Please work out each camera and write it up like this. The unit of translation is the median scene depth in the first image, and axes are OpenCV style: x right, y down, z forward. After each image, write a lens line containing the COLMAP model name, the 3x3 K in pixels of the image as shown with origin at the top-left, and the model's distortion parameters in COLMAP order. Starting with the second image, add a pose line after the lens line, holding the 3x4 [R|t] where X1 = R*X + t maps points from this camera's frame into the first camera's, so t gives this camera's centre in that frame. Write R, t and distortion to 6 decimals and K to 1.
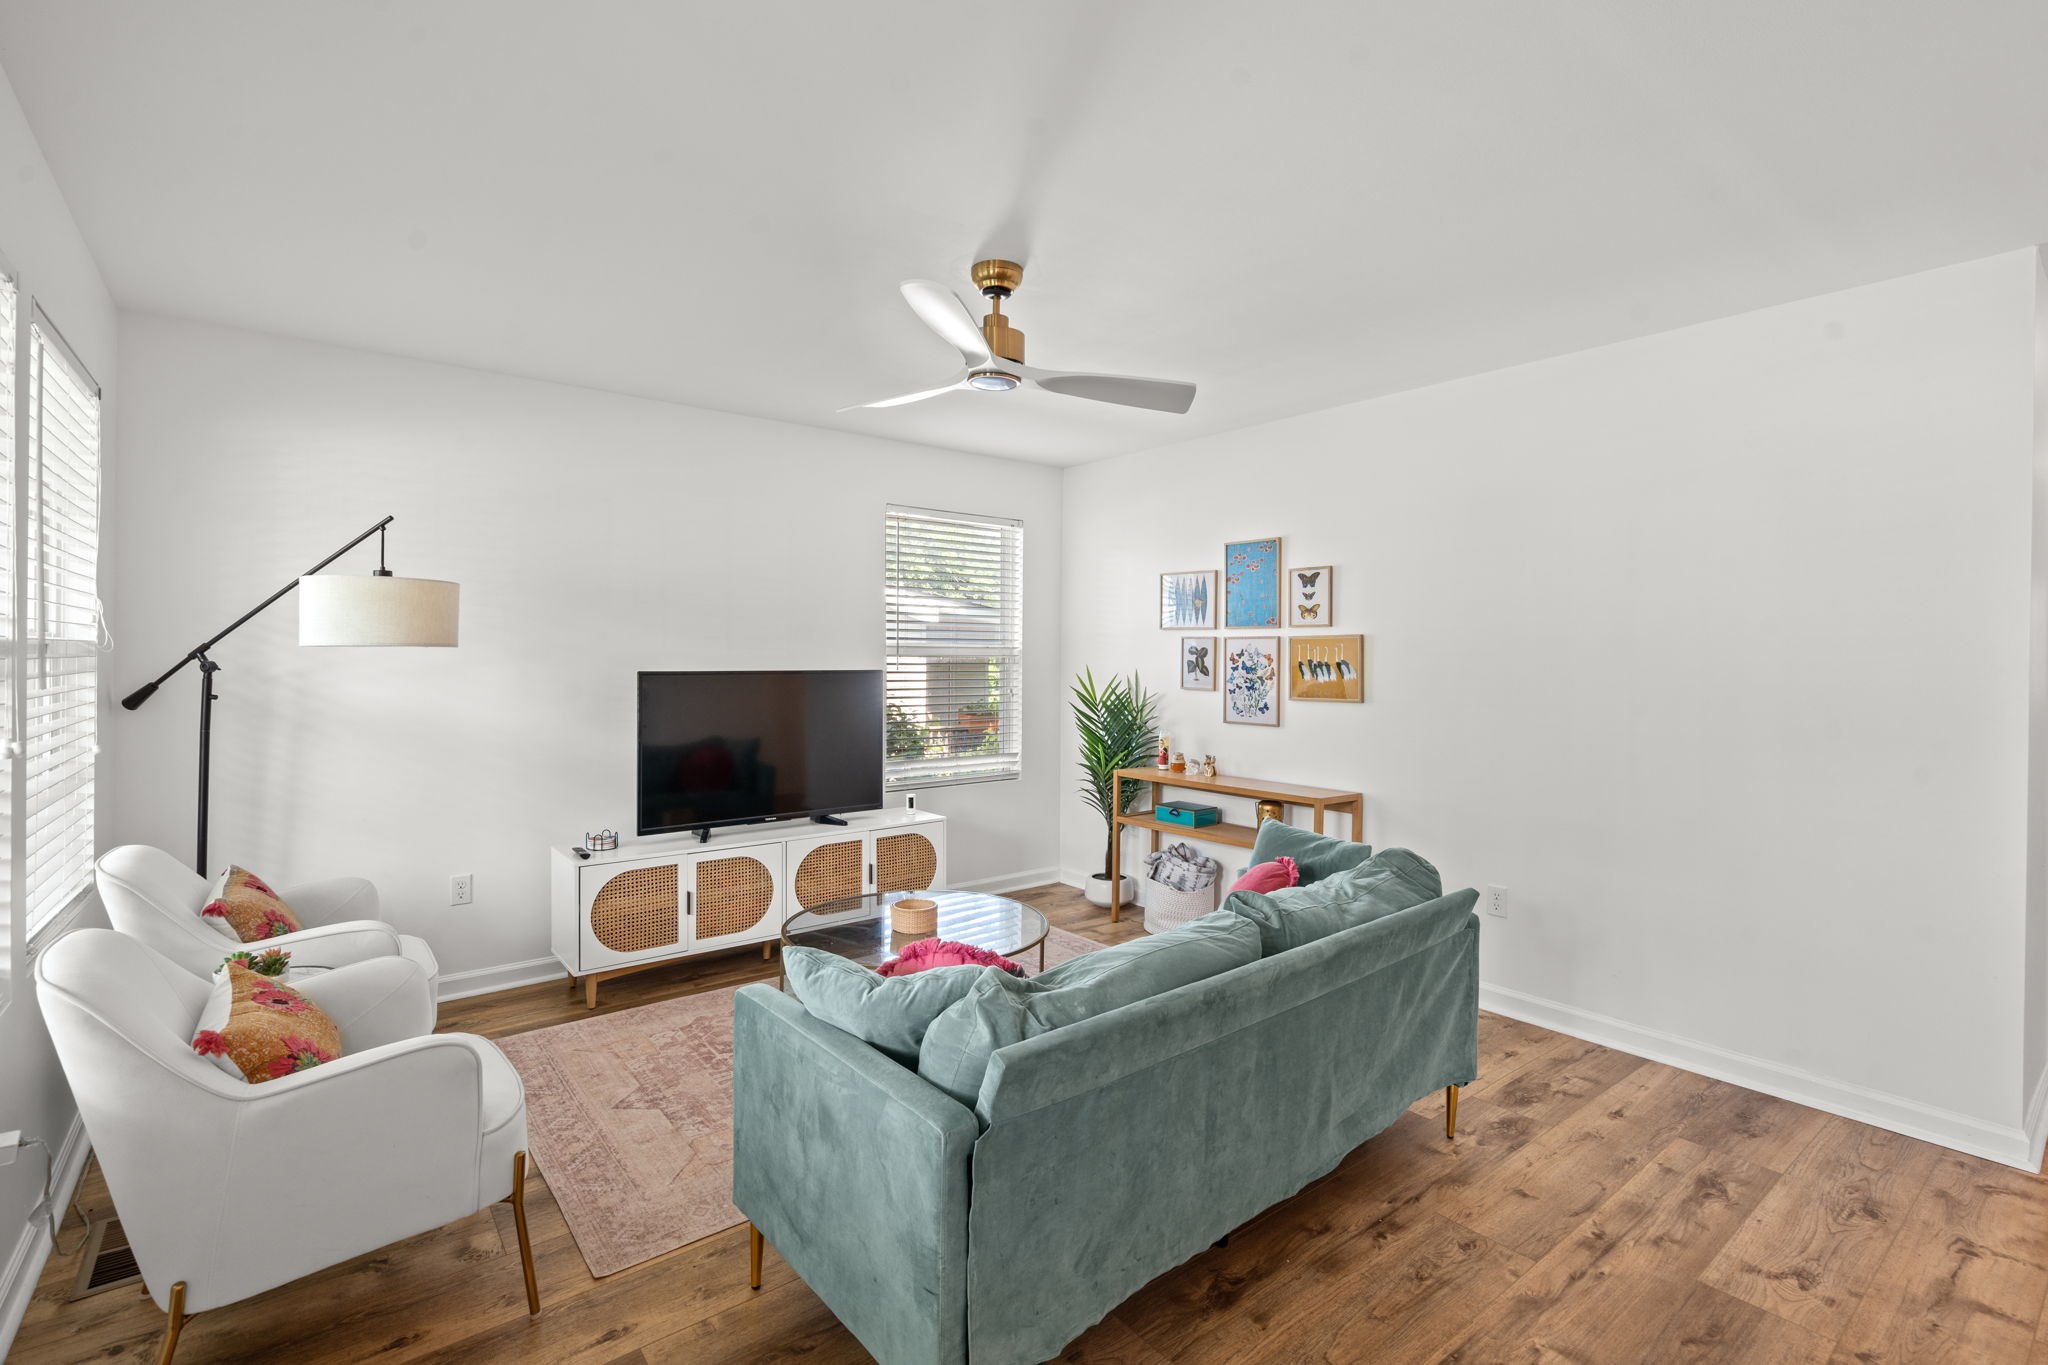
lens RADIAL K [[932.1, 0, 1021.8], [0, 932.1, 671.8], [0, 0, 1]] dist [-0.004741, 0.000833]
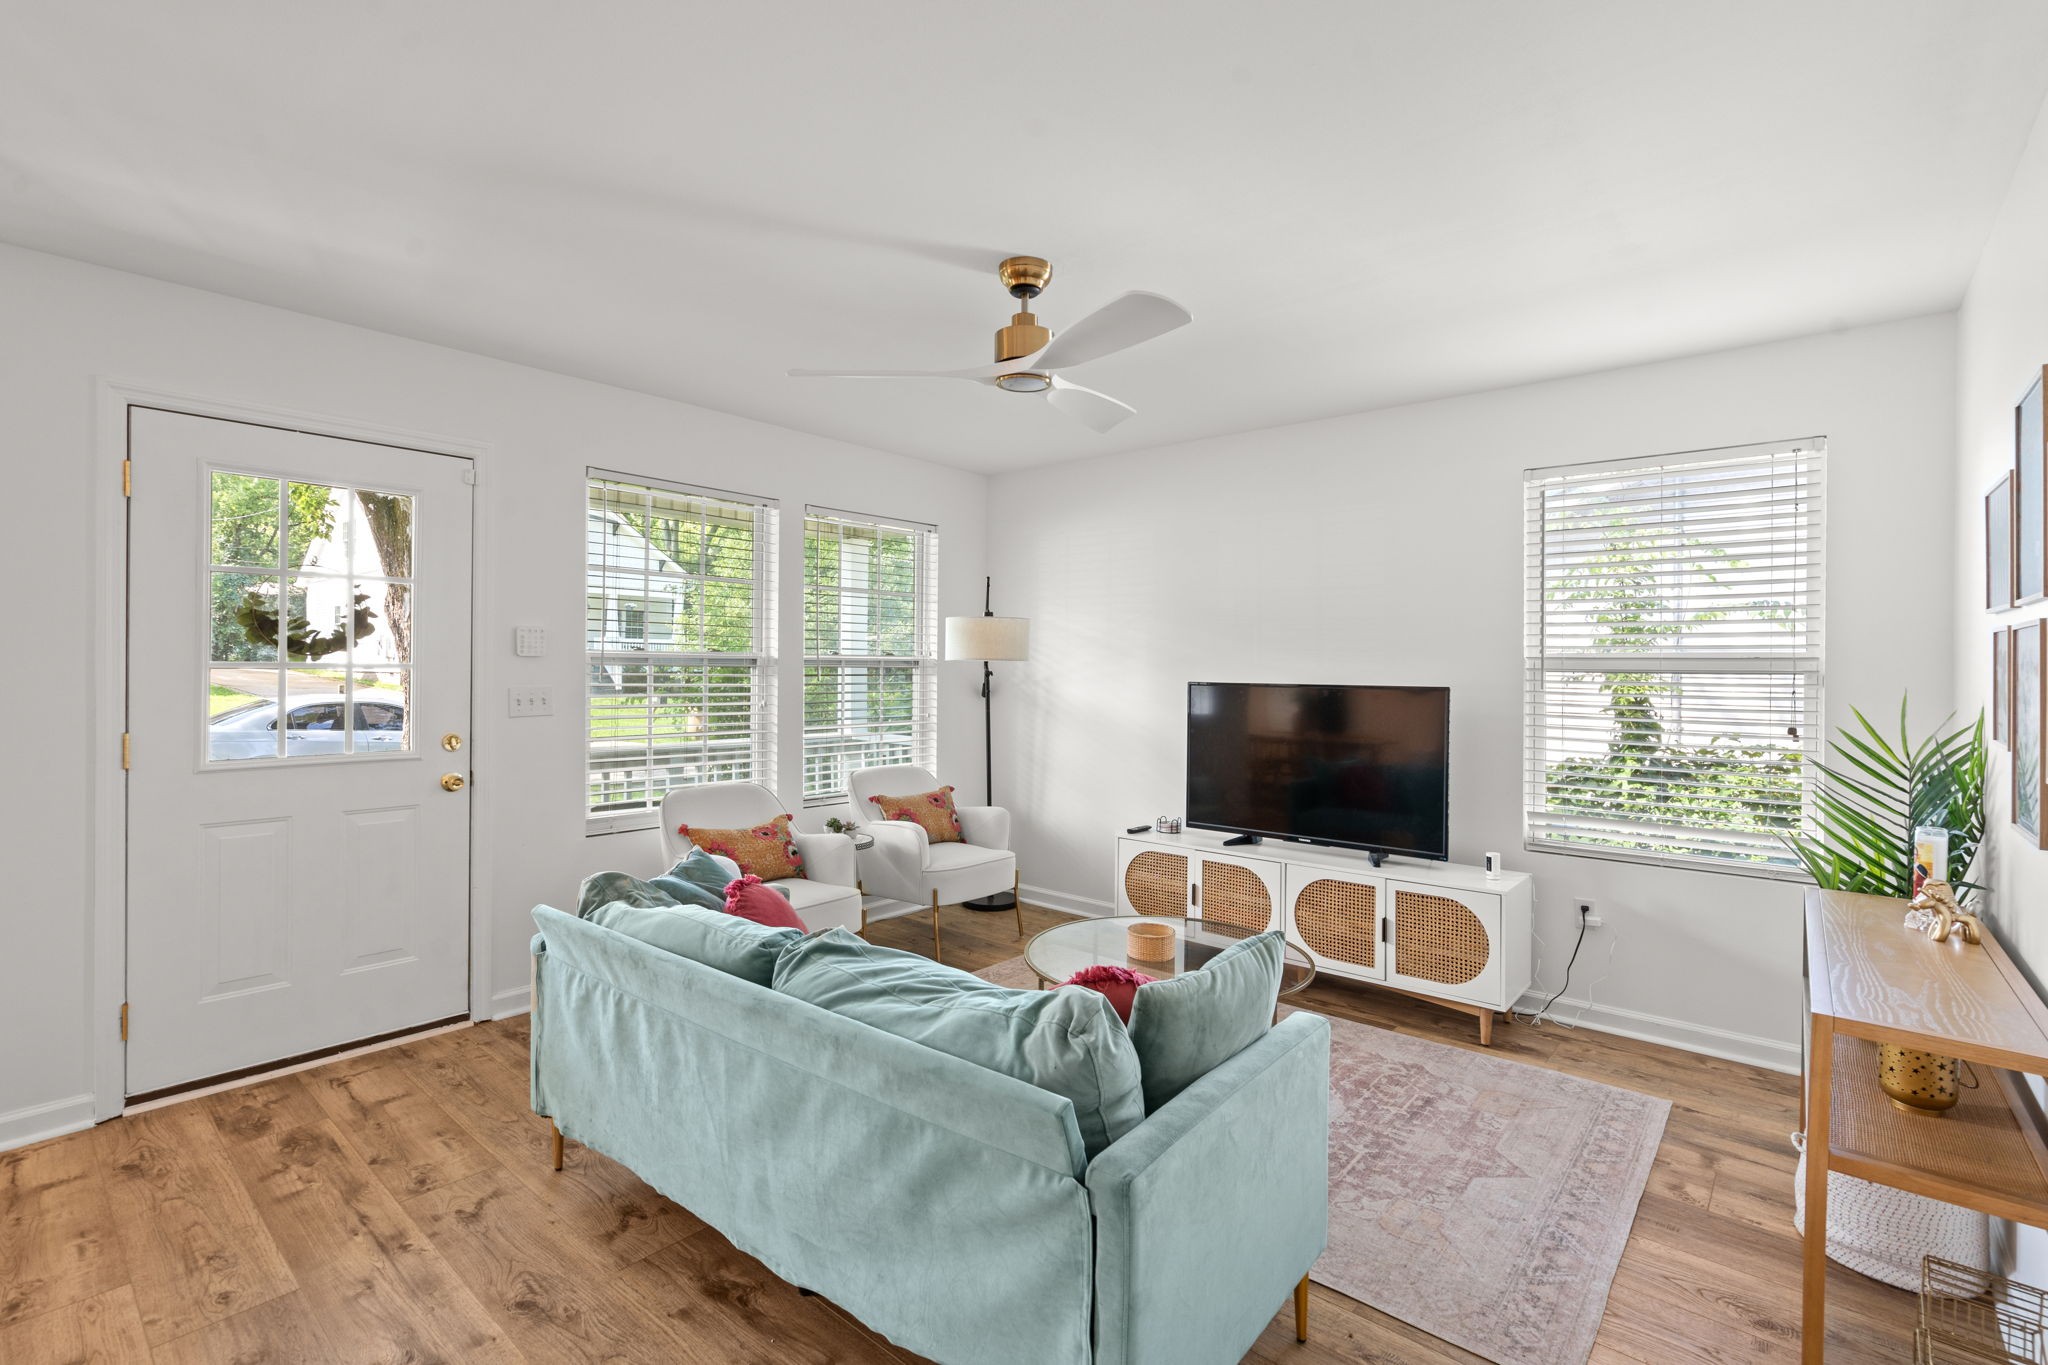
lens RADIAL K [[932.1, 0, 1021.8], [0, 932.1, 671.8], [0, 0, 1]] dist [-0.004741, 0.000833]
pose [[0.197615, -0.000009, -0.980280, 0.829527], [-0.029236, 0.999555, -0.005903, 0.000014], [0.979844, 0.029826, 0.197526, 0.720841]]
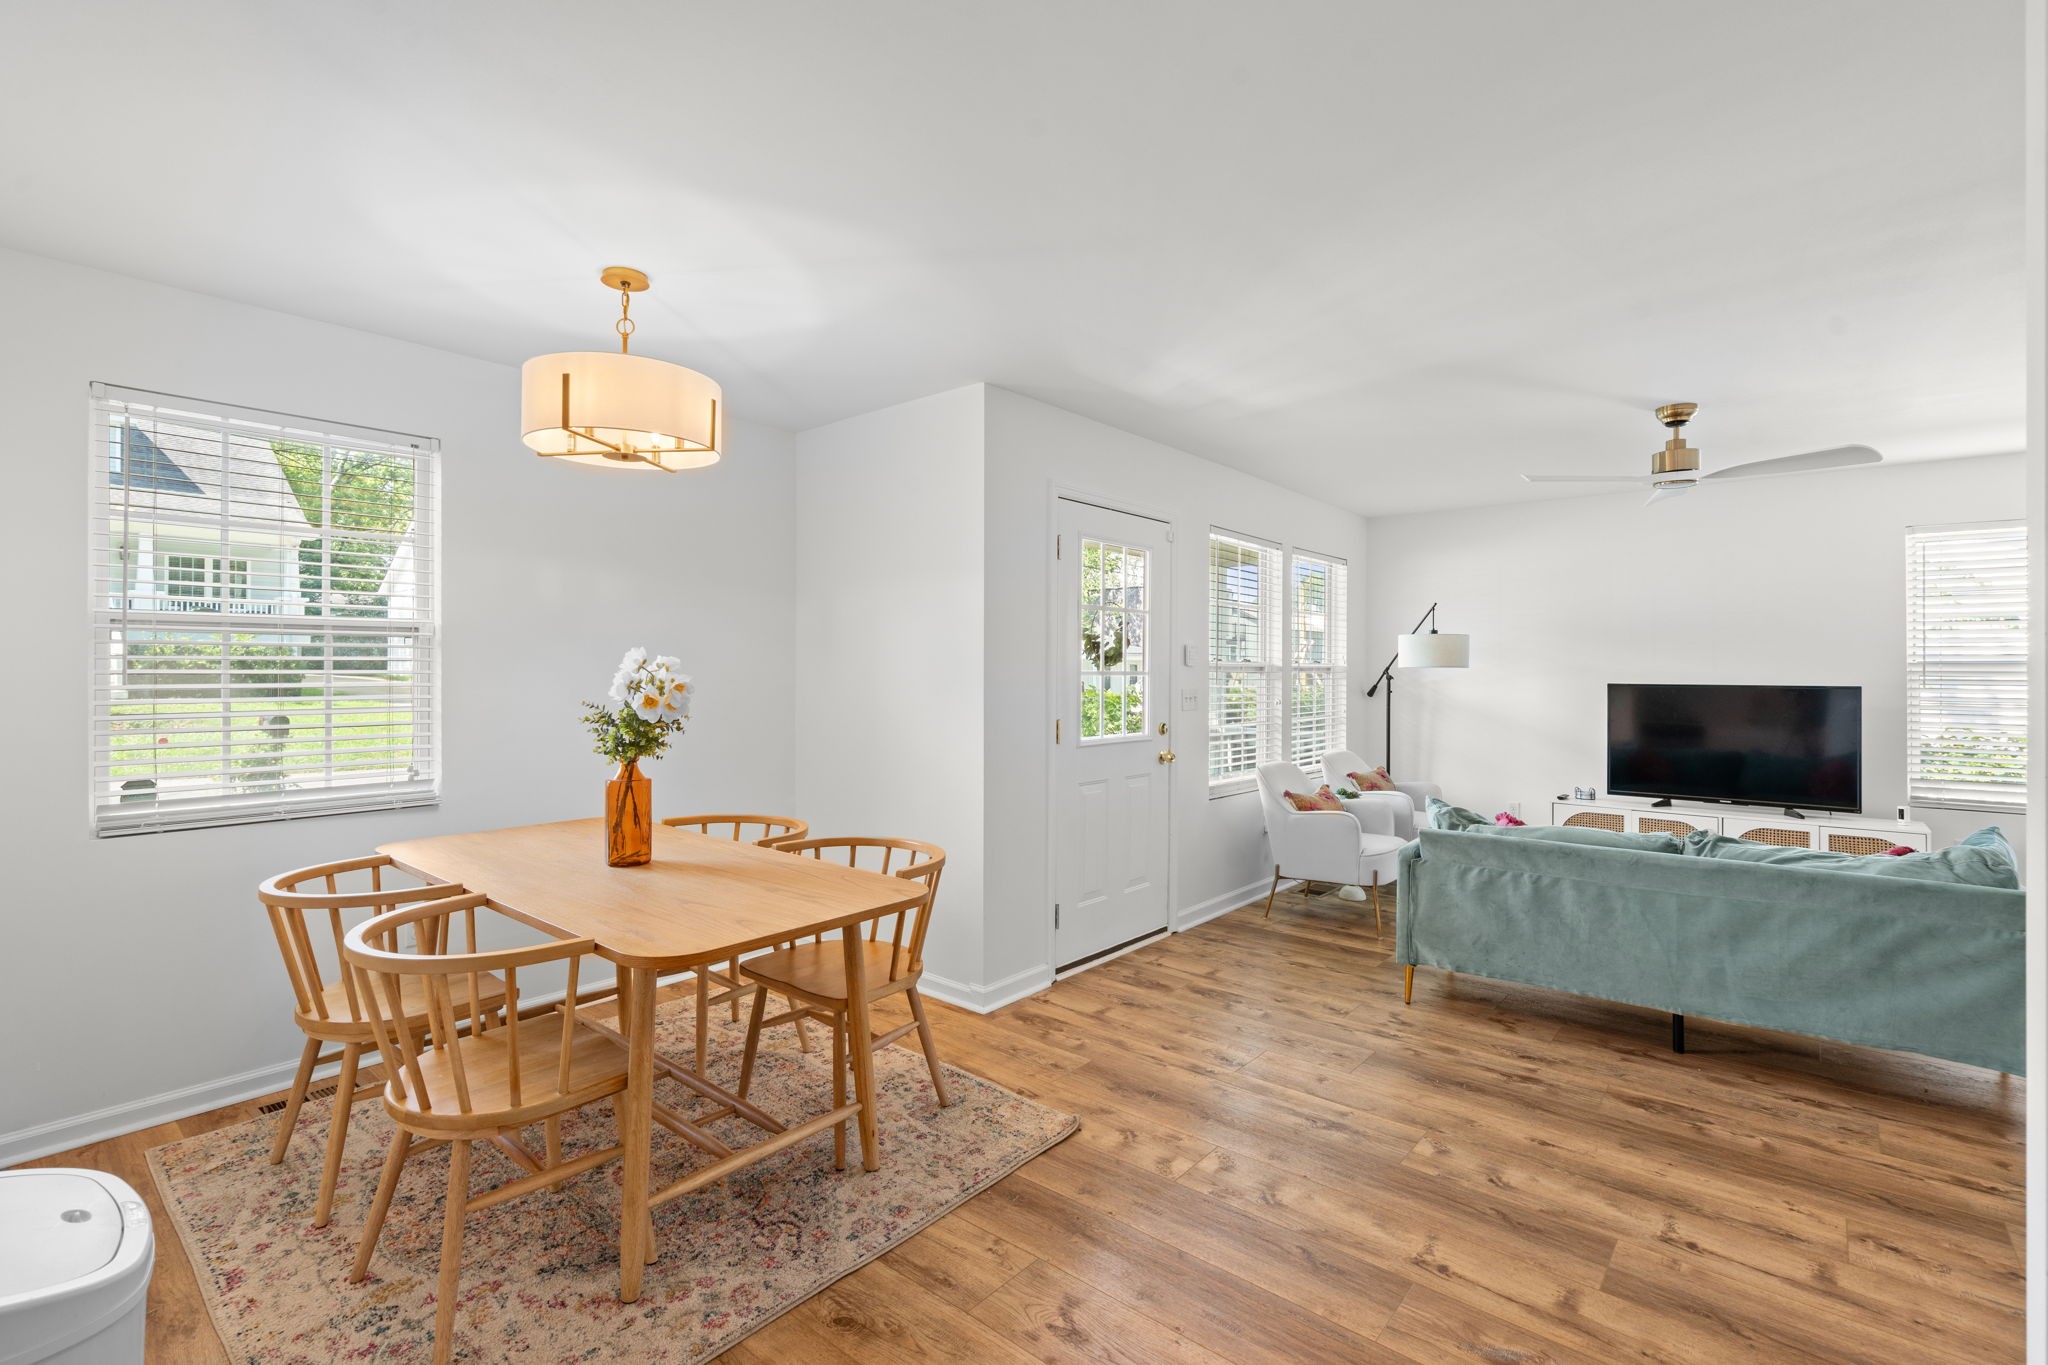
lens RADIAL K [[923.4, 0, 1025.9], [0, 923.4, 672.7], [0, 0, 1]] dist [0.000631, 0.000025]
pose [[0.200712, -0.004850, -0.979638, 1.063880], [-0.024412, 0.999652, -0.009950, 0.024385], [0.979346, 0.025912, 0.200524, -0.263184]]
